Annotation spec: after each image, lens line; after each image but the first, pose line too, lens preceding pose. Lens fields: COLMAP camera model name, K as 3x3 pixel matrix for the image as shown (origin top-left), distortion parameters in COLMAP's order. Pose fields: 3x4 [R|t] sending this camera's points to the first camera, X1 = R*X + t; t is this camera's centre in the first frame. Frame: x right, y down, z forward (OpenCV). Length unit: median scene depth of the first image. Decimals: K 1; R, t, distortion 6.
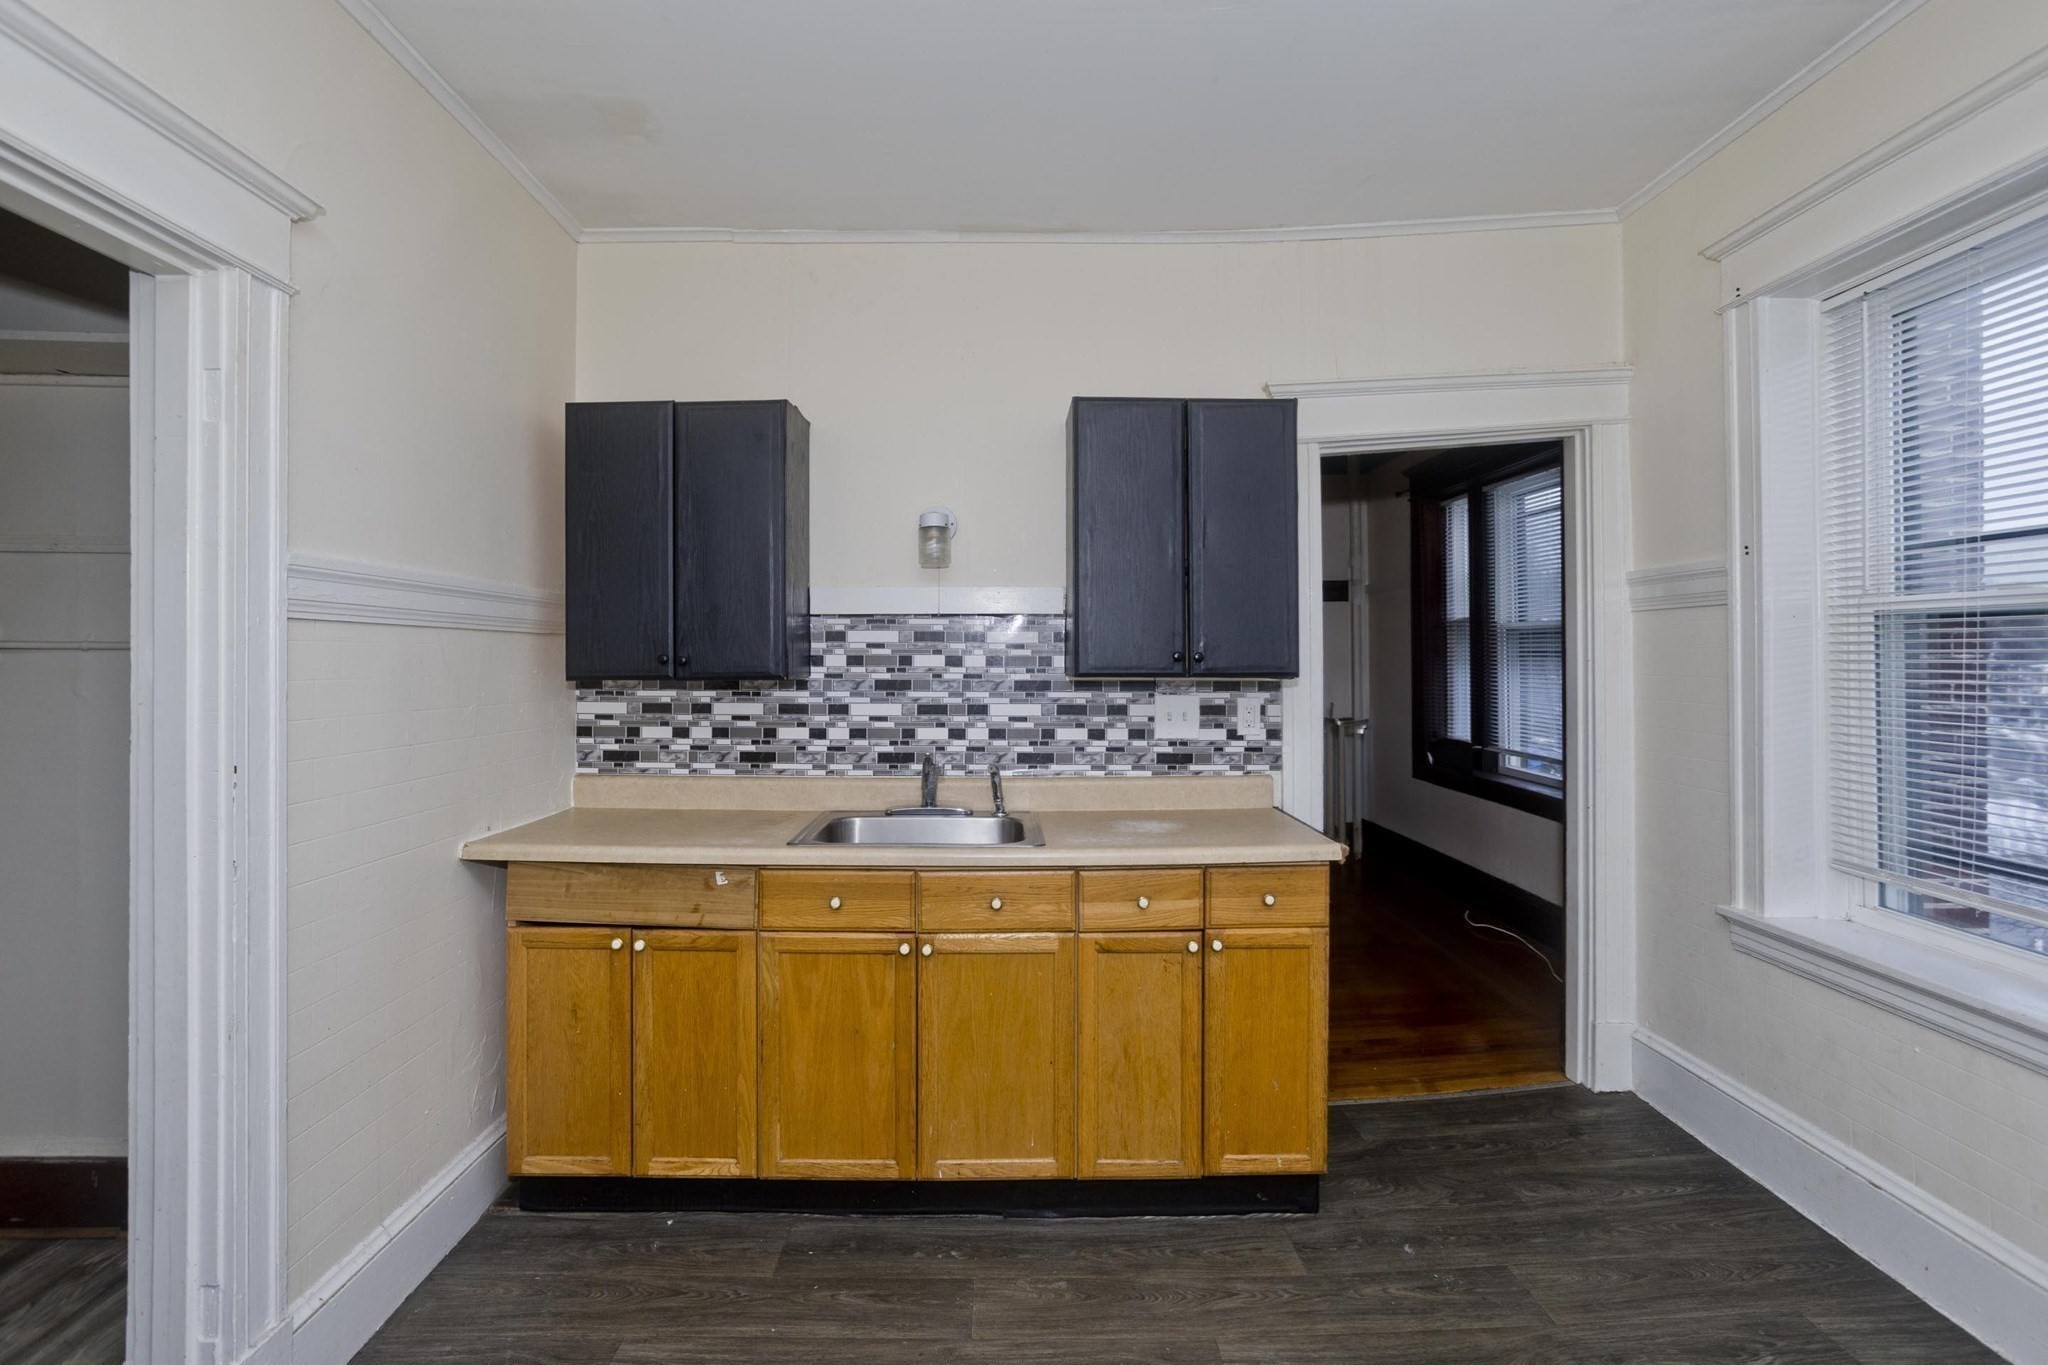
lens RADIAL K [[998.1, 0, 1029.7], [0, 998.1, 642.4], [0, 0, 1]] dist [-0.045128, 0.025757]
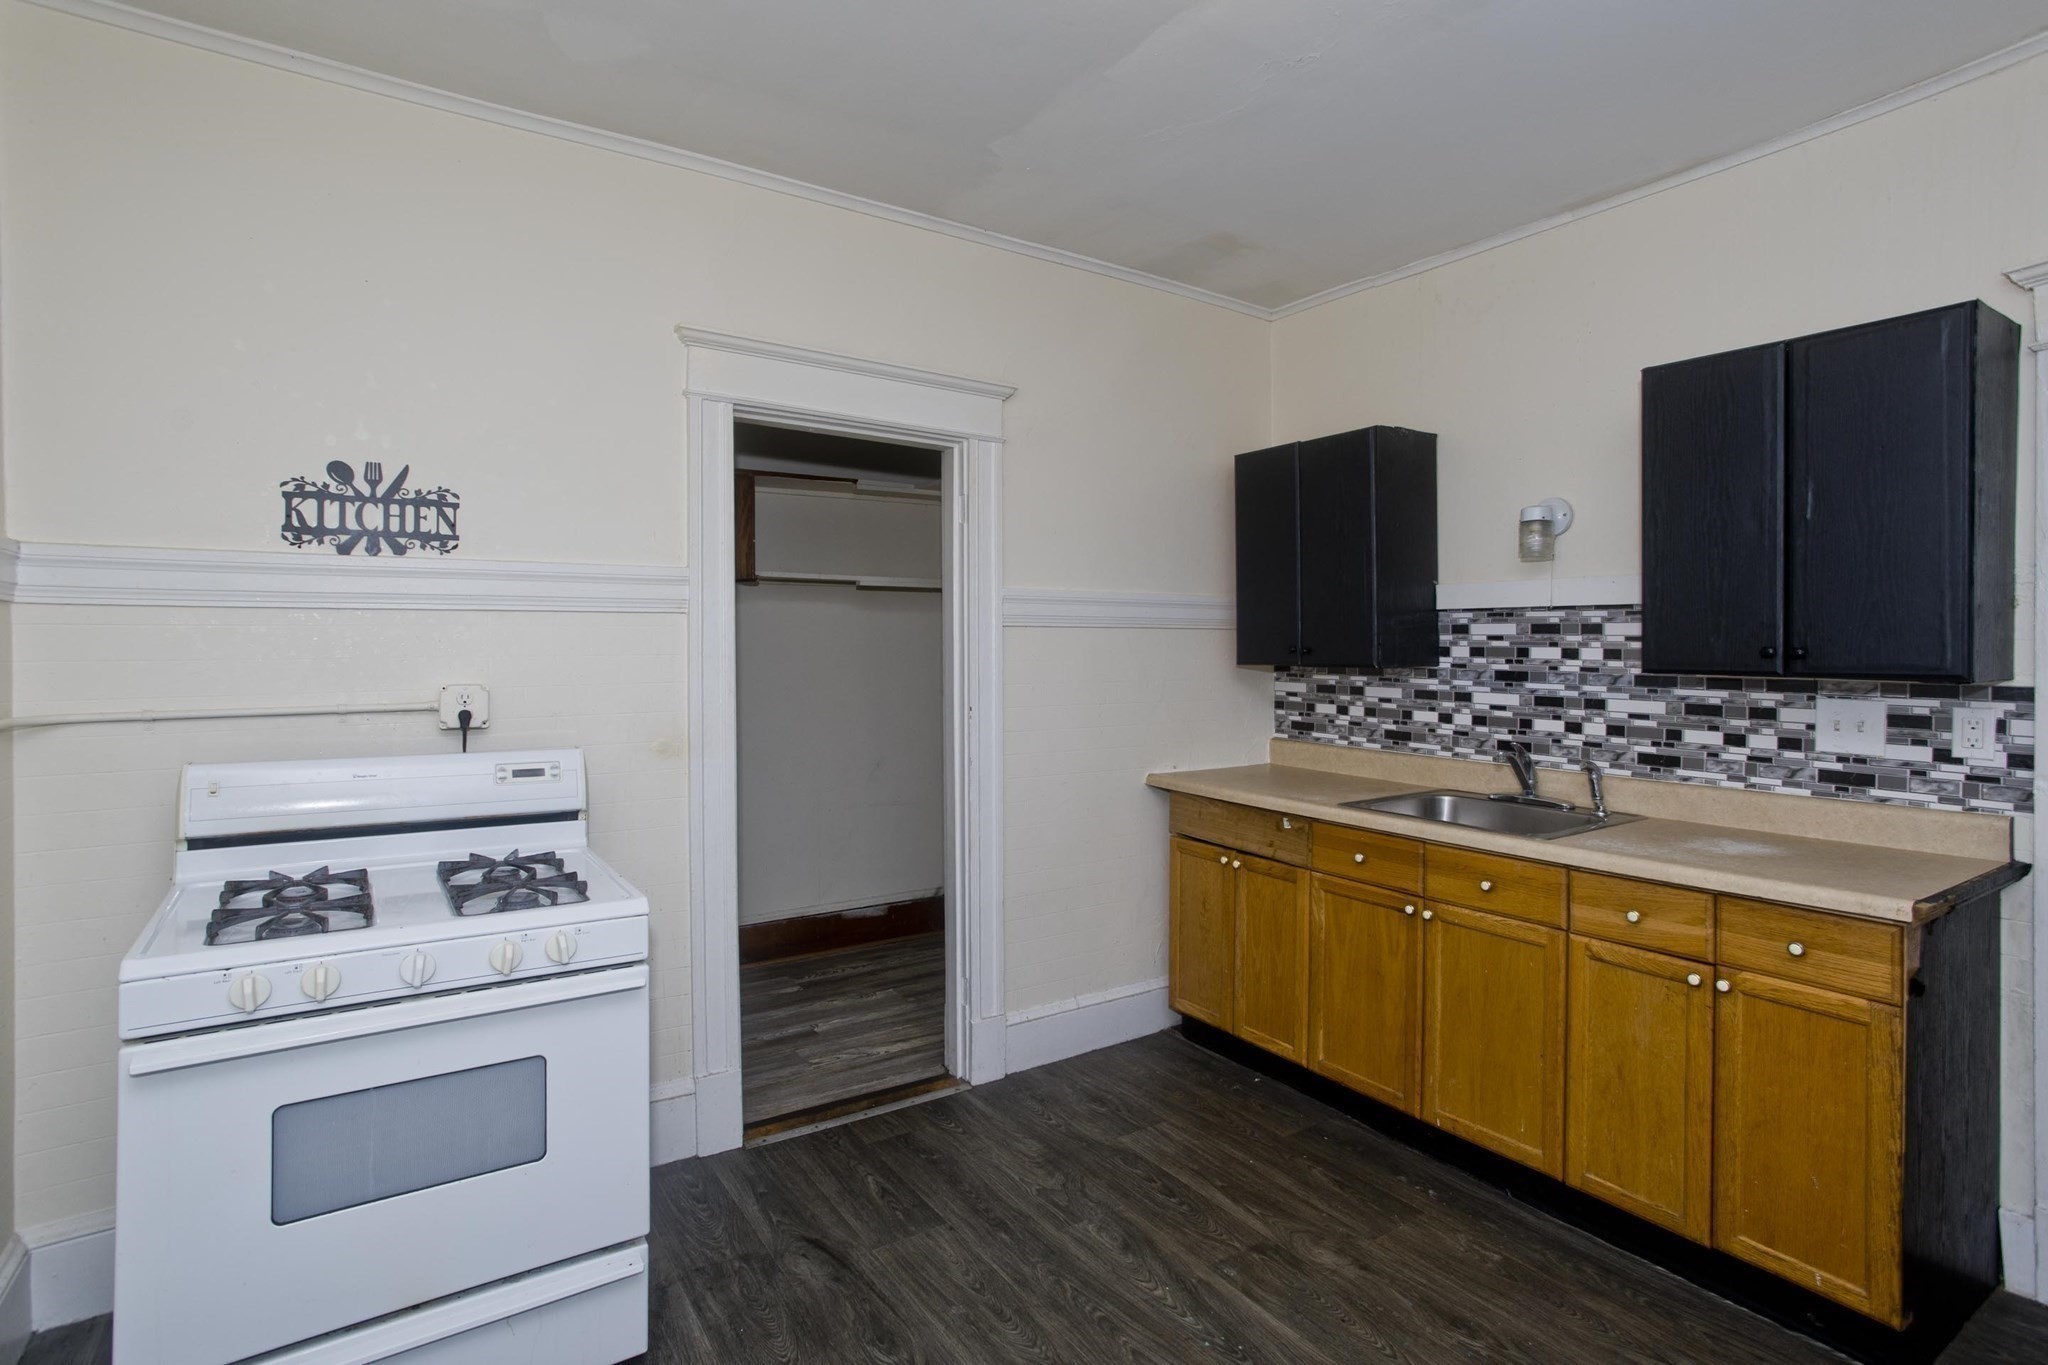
lens RADIAL K [[998.1, 0, 1036.2], [0, 998.1, 648.6], [0, 0, 1]] dist [-0.045128, 0.025757]
pose [[0.560975, 0.008430, -0.827790, 0.507521], [0.010128, 0.999803, 0.017045, -0.009305], [0.827771, -0.017946, 0.560780, 0.024492]]
